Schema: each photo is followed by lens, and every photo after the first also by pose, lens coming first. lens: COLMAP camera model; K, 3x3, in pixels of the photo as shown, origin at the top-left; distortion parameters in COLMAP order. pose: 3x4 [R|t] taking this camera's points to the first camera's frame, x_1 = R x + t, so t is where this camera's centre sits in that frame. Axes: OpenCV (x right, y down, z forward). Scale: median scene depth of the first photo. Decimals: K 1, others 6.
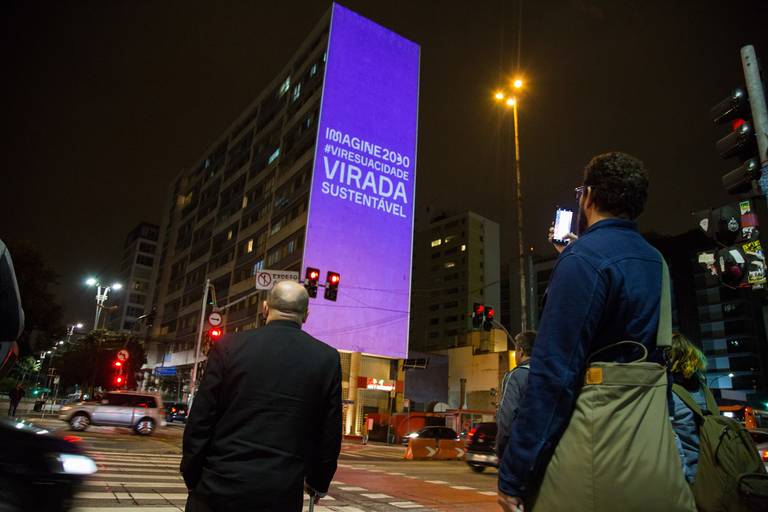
lens RADIAL K [[512.2, 0, 384.0], [0, 512.2, 256.0], [0, 0, 1]] dist [-0.109411, -0.000627]
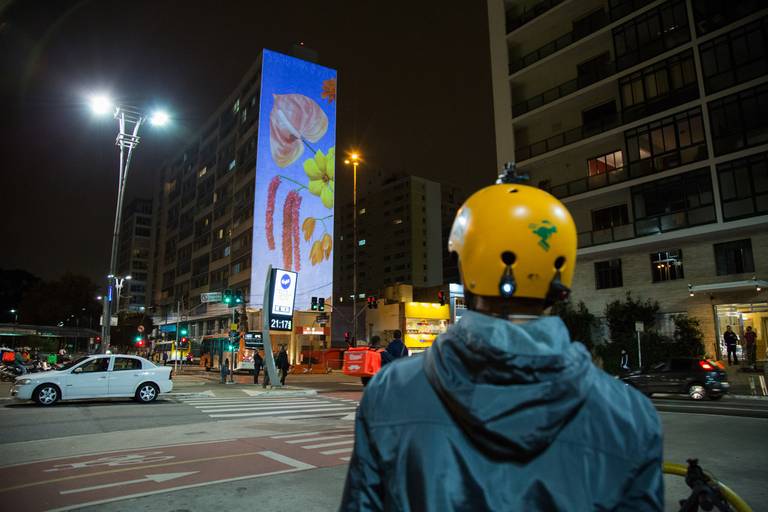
lens RADIAL K [[512.2, 0, 384.0], [0, 512.2, 256.0], [0, 0, 1]] dist [-0.109411, -0.000627]
pose [[0.998134, -0.061056, 0.001038, 0.142773], [0.060397, 0.989582, 0.130689, -0.096807], [-0.009006, -0.130382, 0.991423, -0.299798]]
